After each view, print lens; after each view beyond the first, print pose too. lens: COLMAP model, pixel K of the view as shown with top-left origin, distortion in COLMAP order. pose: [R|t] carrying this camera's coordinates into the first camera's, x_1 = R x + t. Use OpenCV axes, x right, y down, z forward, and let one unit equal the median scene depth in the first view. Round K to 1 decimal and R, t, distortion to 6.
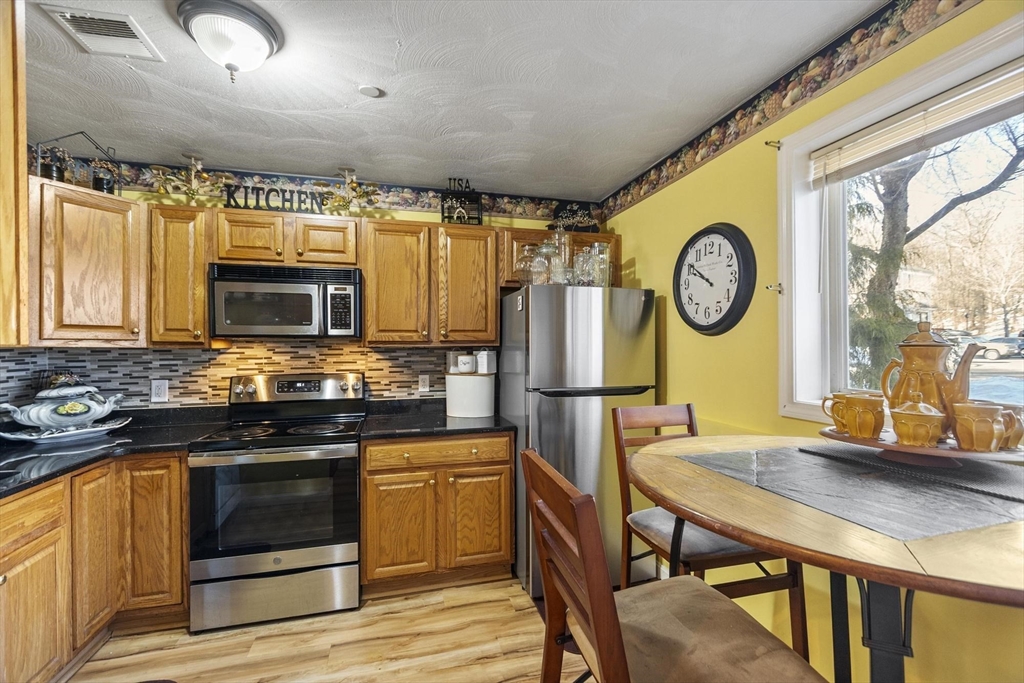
lens RADIAL K [[443.8, 0, 511.6], [0, 443.8, 345.6], [0, 0, 1]] dist [0.000811, -0.001234]
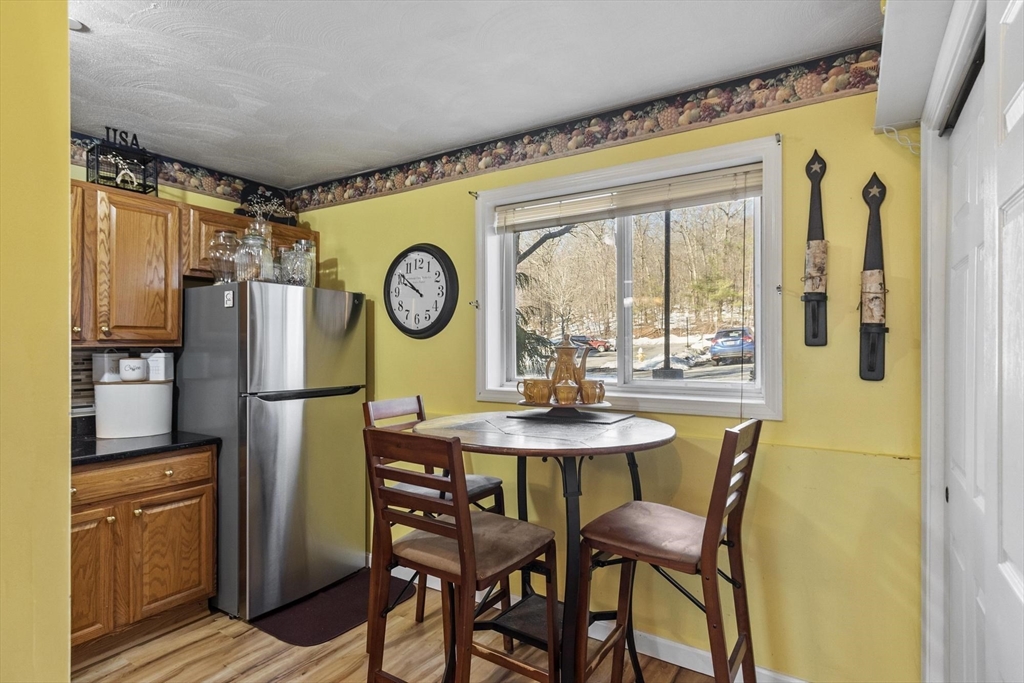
lens RADIAL K [[537.2, 0, 513.1], [0, 537.2, 346.0], [0, 0, 1]] dist [0.006609, -0.001576]
pose [[0.732401, 0.005156, 0.680854, -0.294591], [-0.004667, 0.999986, -0.002552, -0.000886], [-0.680857, -0.001309, 0.732415, -0.178136]]
